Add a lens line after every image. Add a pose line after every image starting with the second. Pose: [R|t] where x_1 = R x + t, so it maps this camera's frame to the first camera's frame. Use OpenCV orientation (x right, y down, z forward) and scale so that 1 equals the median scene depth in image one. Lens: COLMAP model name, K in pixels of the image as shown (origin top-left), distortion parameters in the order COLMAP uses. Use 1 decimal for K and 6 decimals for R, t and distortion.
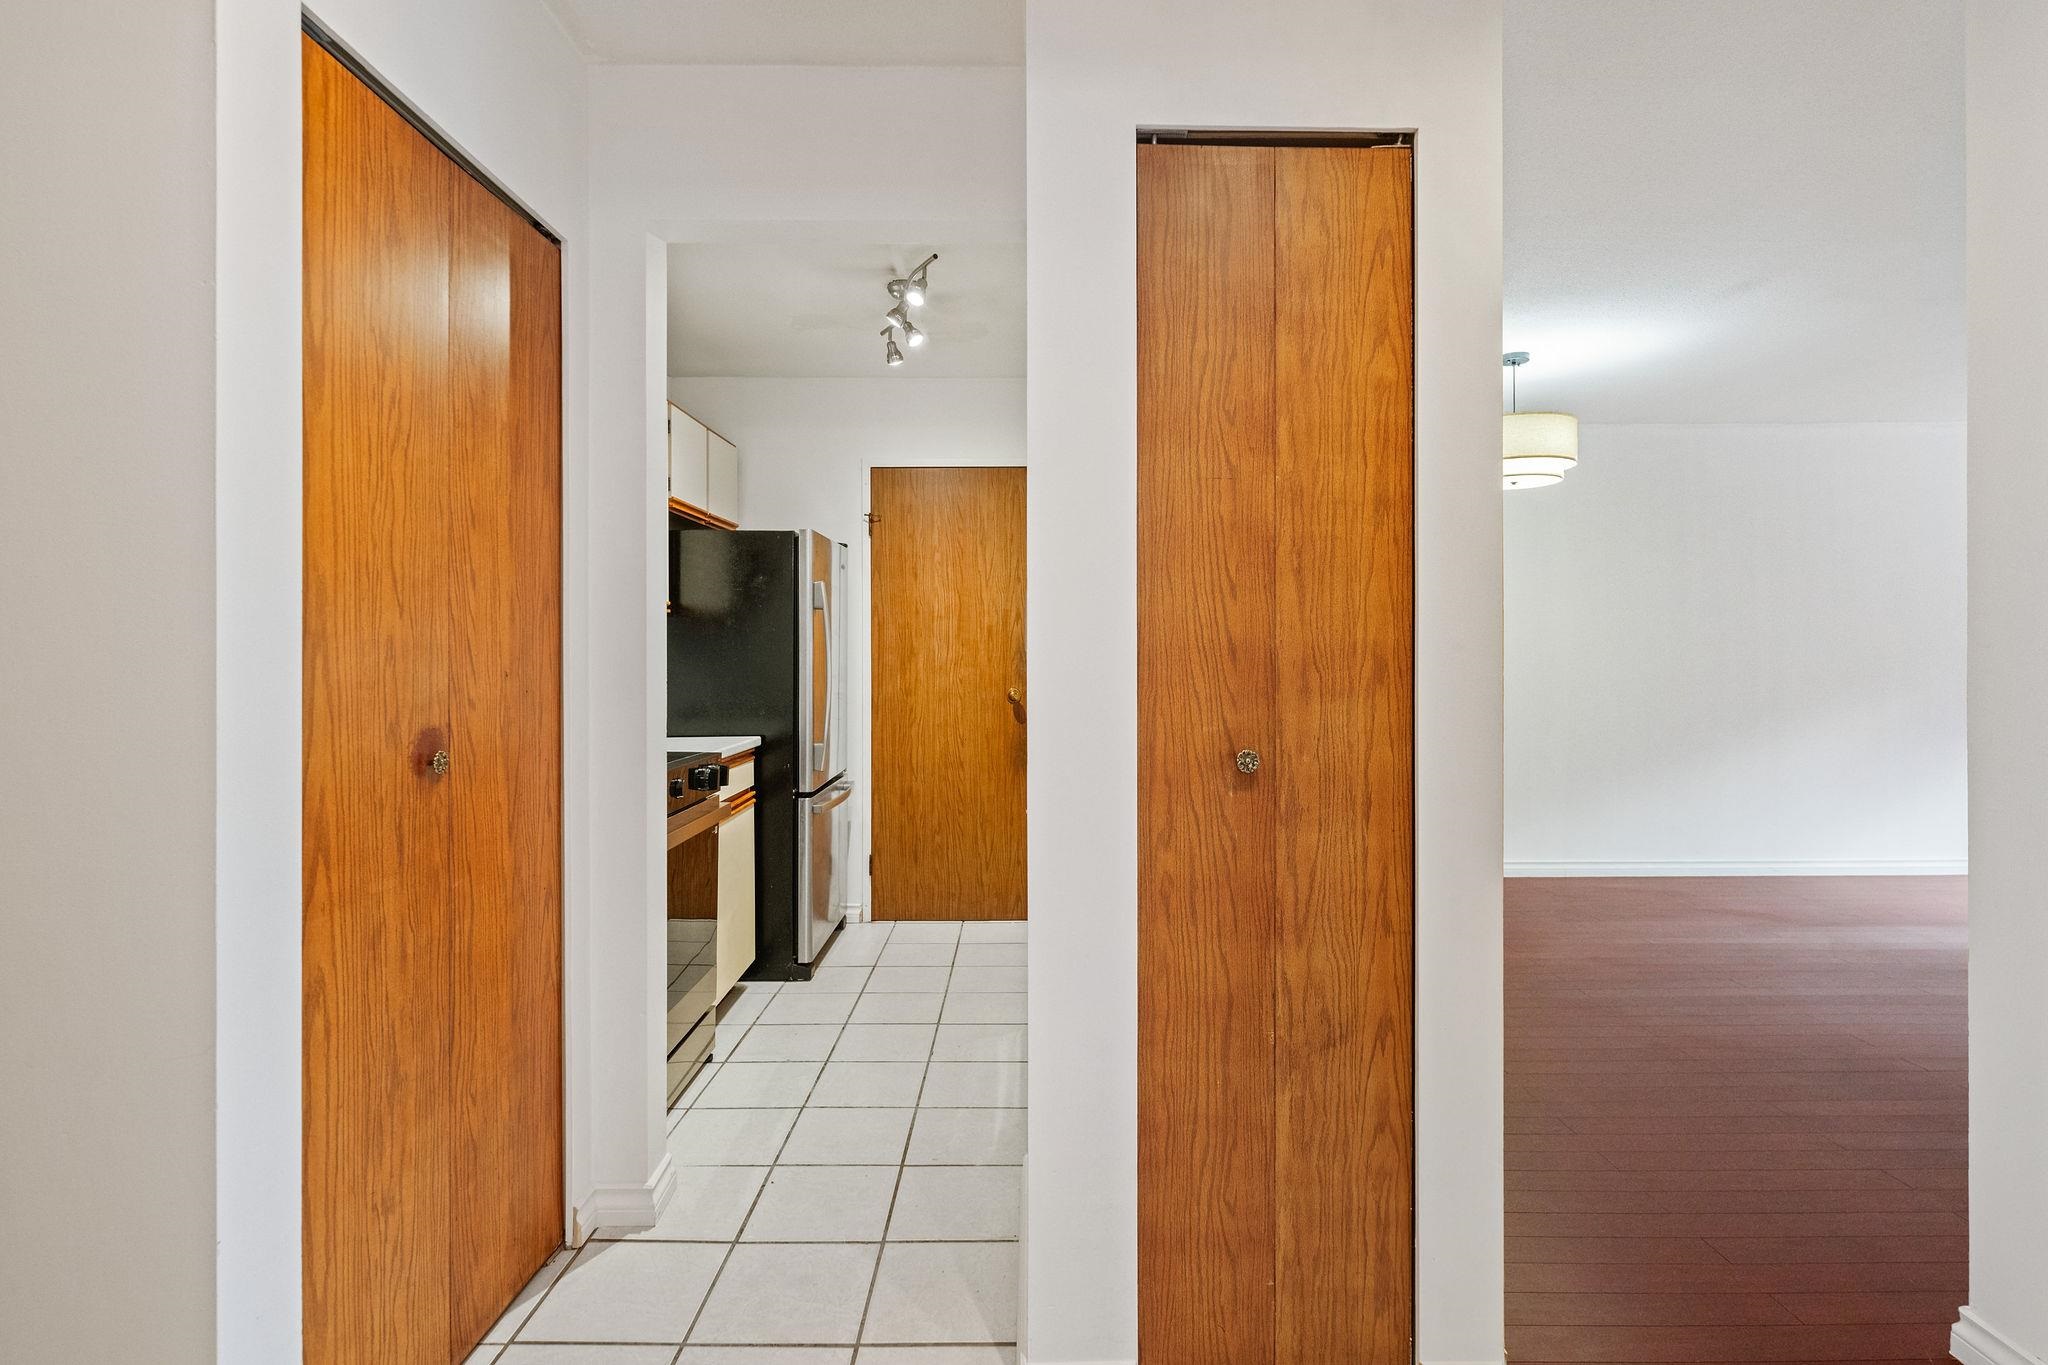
lens RADIAL K [[983.7, 0, 1017.3], [0, 983.7, 650.5], [0, 0, 1]] dist [-0.000624, 0.000002]
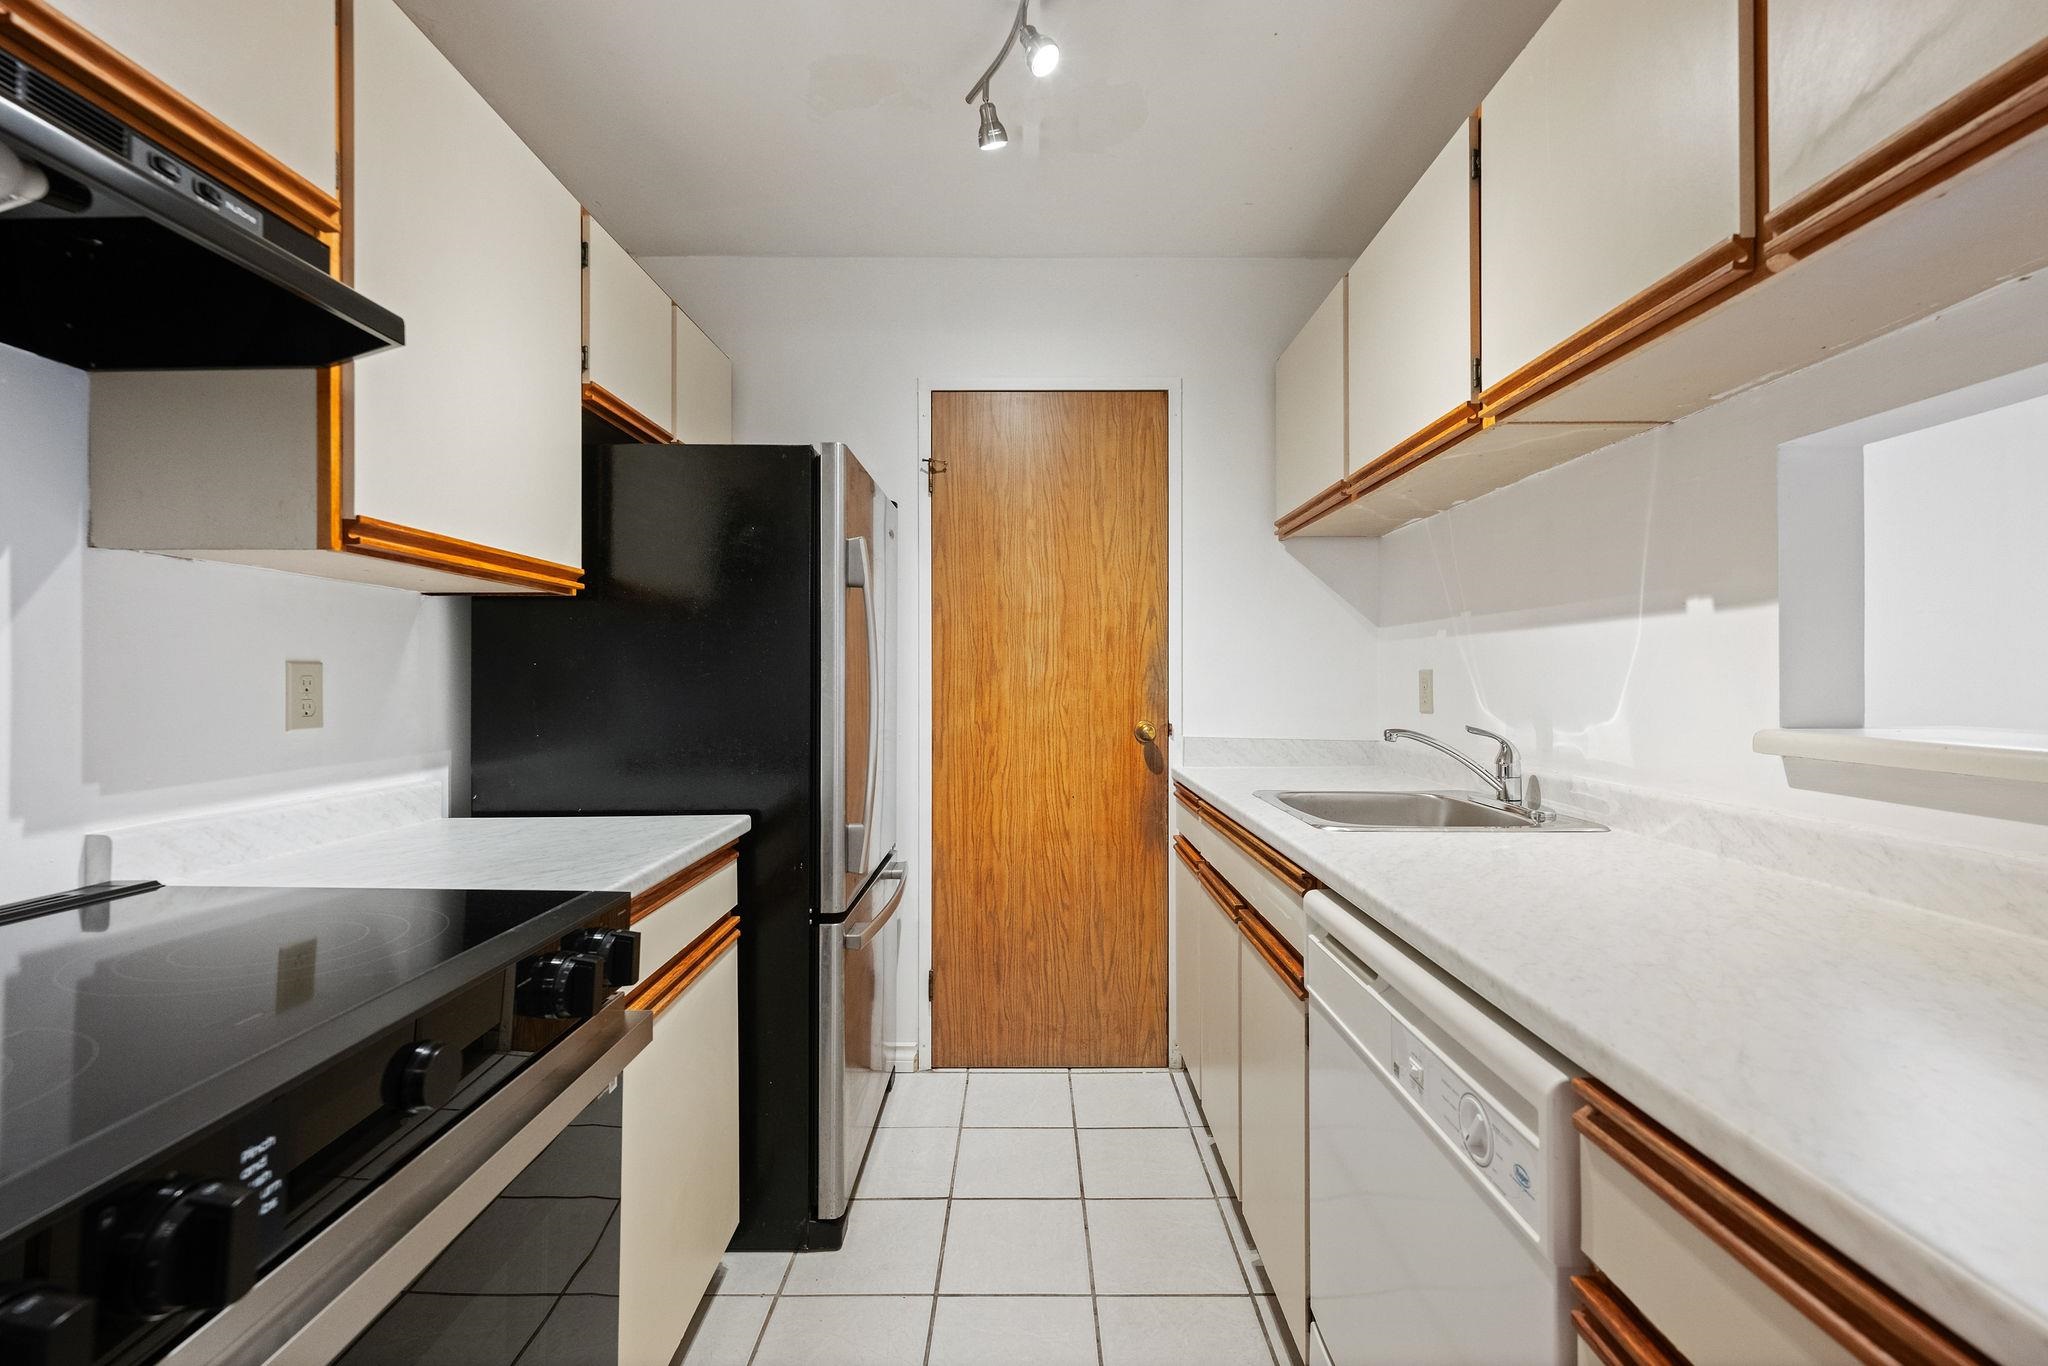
lens RADIAL K [[849.1, 0, 1024.5], [0, 849.1, 673.6], [0, 0, 1]] dist [-0.000311, 0.000043]
pose [[0.999986, 0.000350, 0.005268, -0.088625], [-0.000342, 0.999999, -0.001587, 0.007171], [-0.005269, 0.001586, 0.999985, 0.422810]]
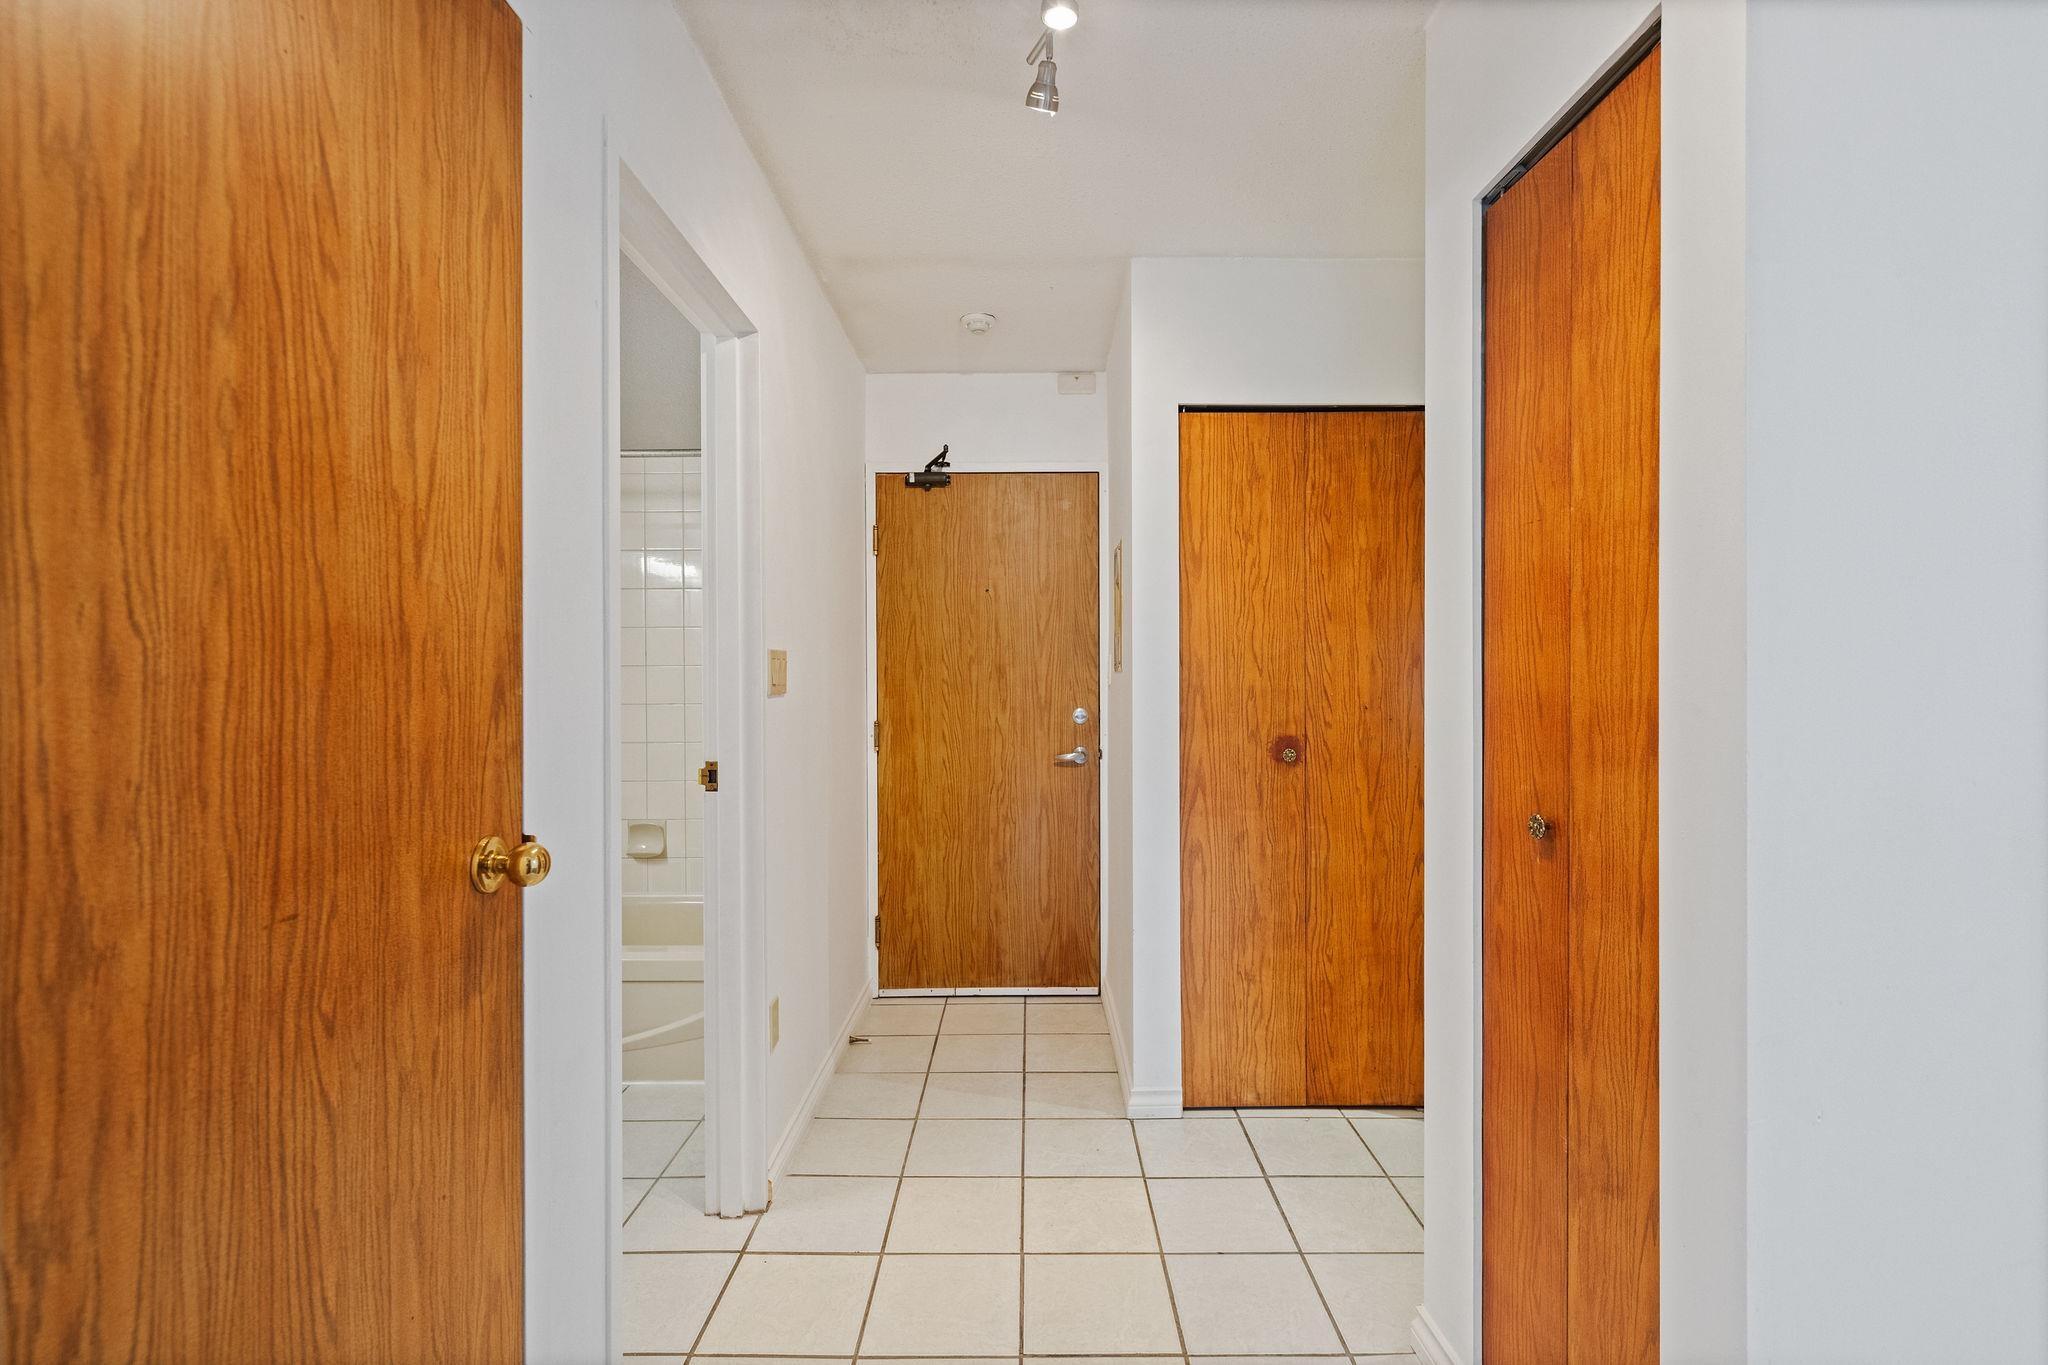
lens RADIAL K [[933.1, 0, 1024.0], [0, 933.1, 682.5], [0, 0, 1]] dist [-0.000210, 0.000049]
pose [[0.000432, 0.005096, 0.999987, -0.246799], [0.000818, 0.999987, -0.005097, -0.037229], [-1.000000, 0.000820, 0.000428, 0.859948]]
